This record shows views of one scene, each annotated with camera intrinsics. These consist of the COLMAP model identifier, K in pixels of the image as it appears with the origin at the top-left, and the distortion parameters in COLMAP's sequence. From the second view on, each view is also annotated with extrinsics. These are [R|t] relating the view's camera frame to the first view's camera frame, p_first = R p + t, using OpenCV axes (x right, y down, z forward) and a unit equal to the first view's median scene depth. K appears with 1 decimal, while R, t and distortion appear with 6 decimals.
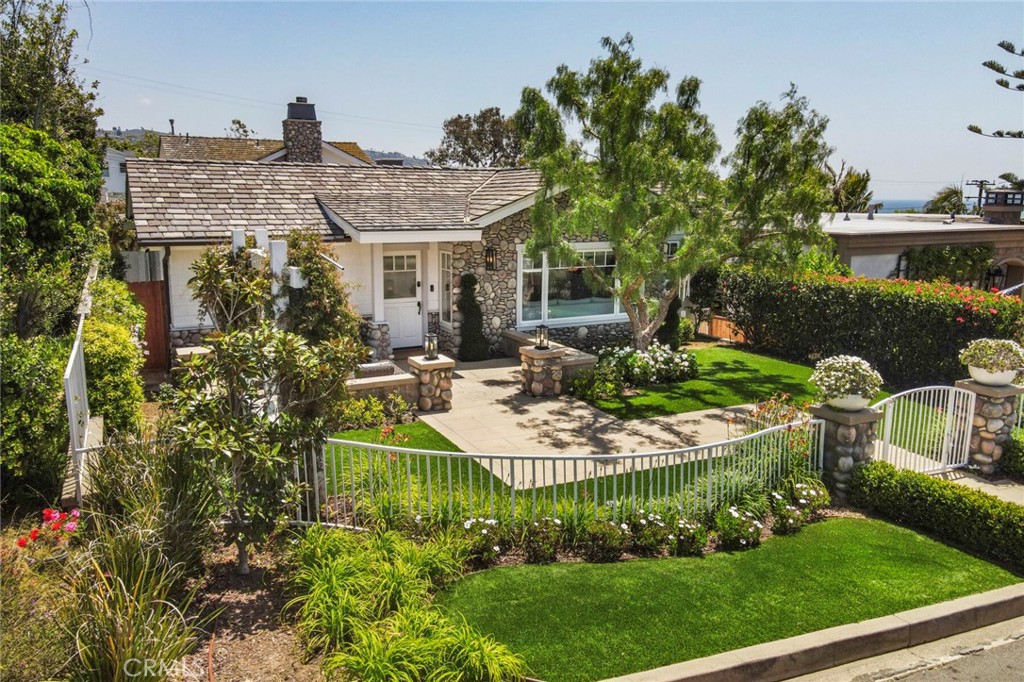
lens RADIAL K [[765.5, 0, 498.0], [0, 765.5, 321.0], [0, 0, 1]] dist [0.001121, 0.028425]
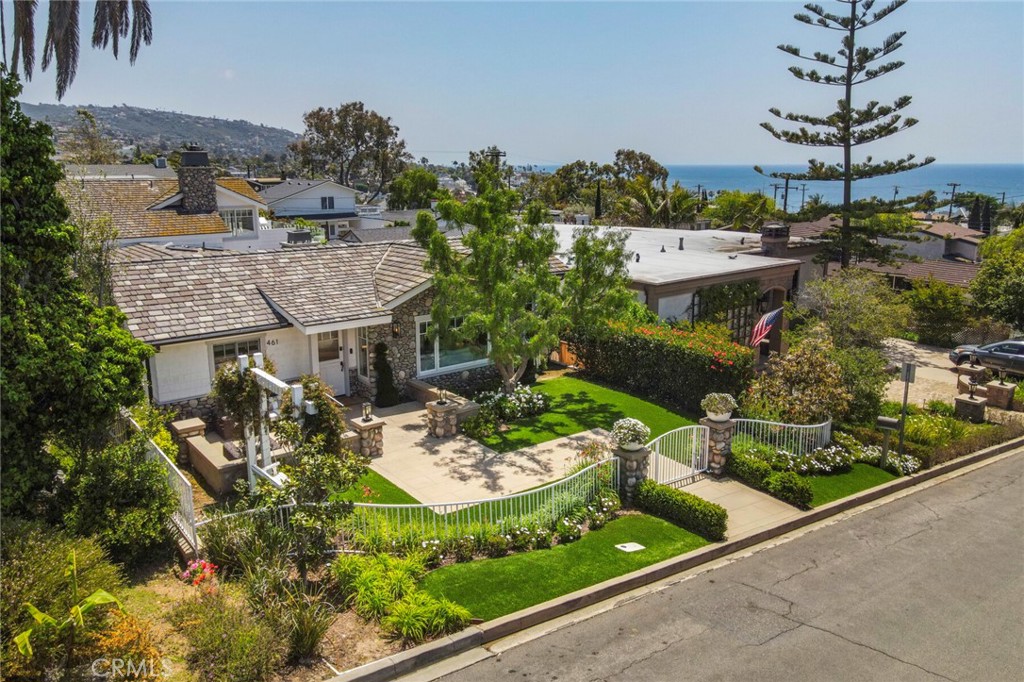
lens RADIAL K [[765.5, 0, 498.0], [0, 765.5, 321.0], [0, 0, 1]] dist [0.001121, 0.028425]
pose [[0.983308, -0.048183, 0.175452, -0.105943], [0.041356, 0.998246, 0.042360, -0.221752], [-0.177186, -0.034397, 0.983576, -0.532057]]
